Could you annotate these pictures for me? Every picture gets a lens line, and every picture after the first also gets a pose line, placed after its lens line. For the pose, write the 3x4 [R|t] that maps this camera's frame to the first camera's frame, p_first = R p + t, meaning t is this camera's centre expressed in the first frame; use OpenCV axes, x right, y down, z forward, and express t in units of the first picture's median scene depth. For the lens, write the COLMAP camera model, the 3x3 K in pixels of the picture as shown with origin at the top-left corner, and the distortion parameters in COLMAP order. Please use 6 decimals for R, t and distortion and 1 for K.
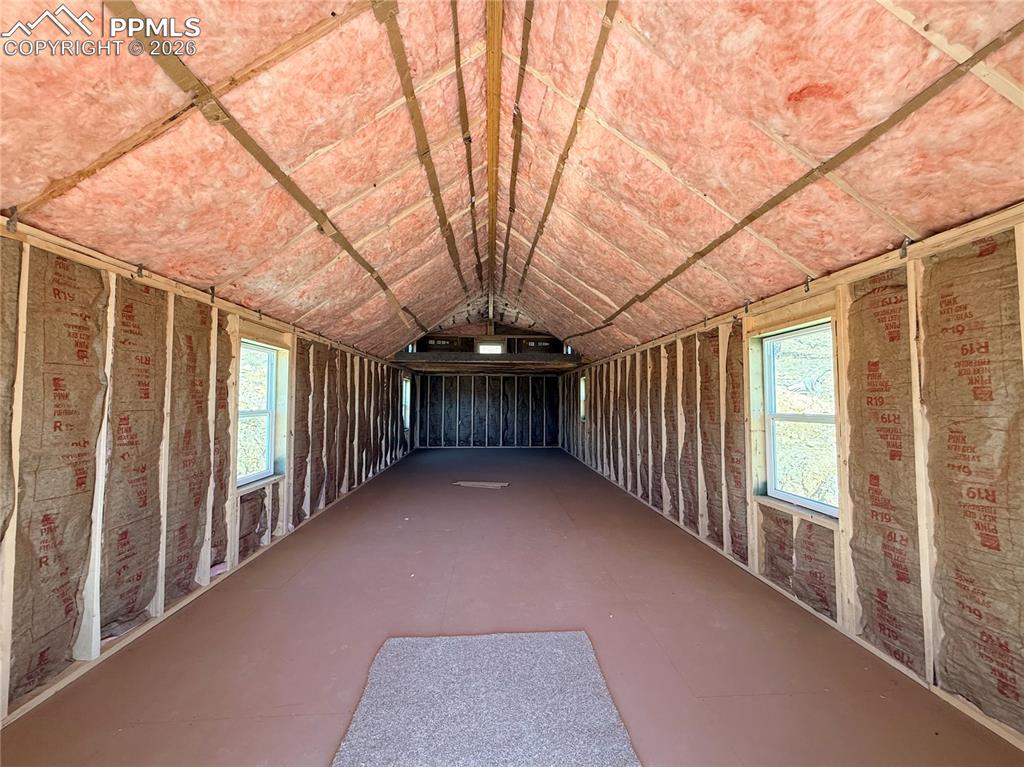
lens RADIAL K [[407.8, 0, 508.7], [0, 407.8, 382.1], [0, 0, 1]] dist [-0.000193, -0.000006]
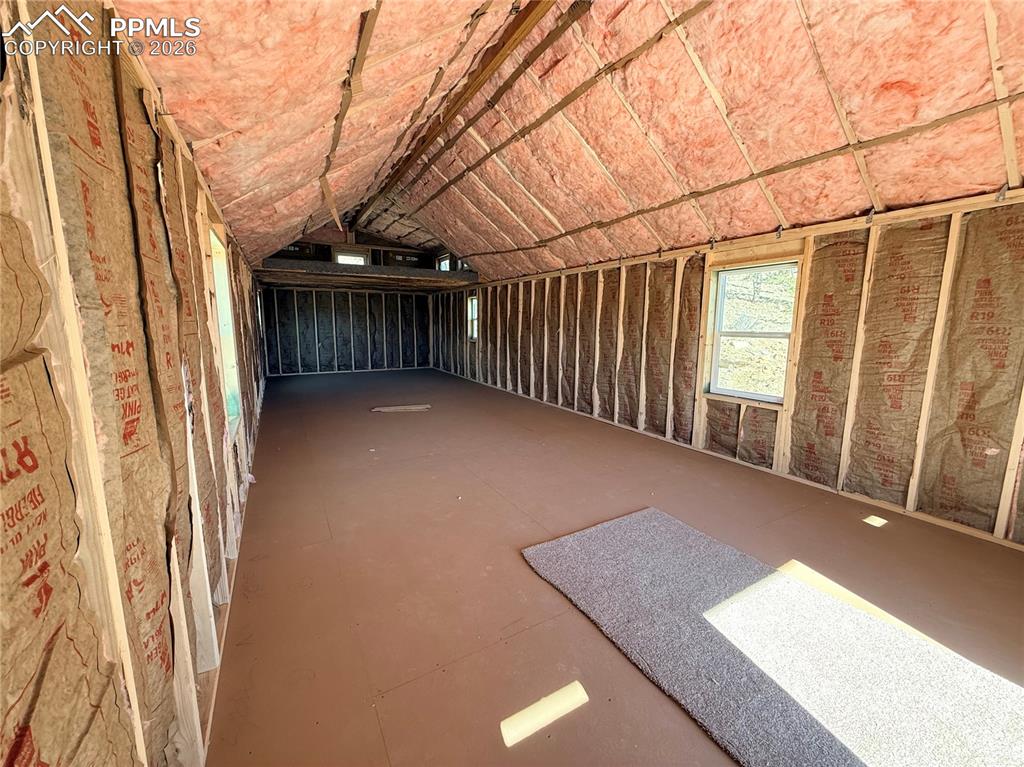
lens RADIAL K [[407.8, 0, 507.6], [0, 407.8, 382.2], [0, 0, 1]] dist [-0.000193, -0.000006]
pose [[0.893466, -0.063455, 0.444626, -0.554999], [-0.024623, 0.981560, 0.189563, 0.005777], [-0.448456, -0.180316, 0.875427, 0.128609]]
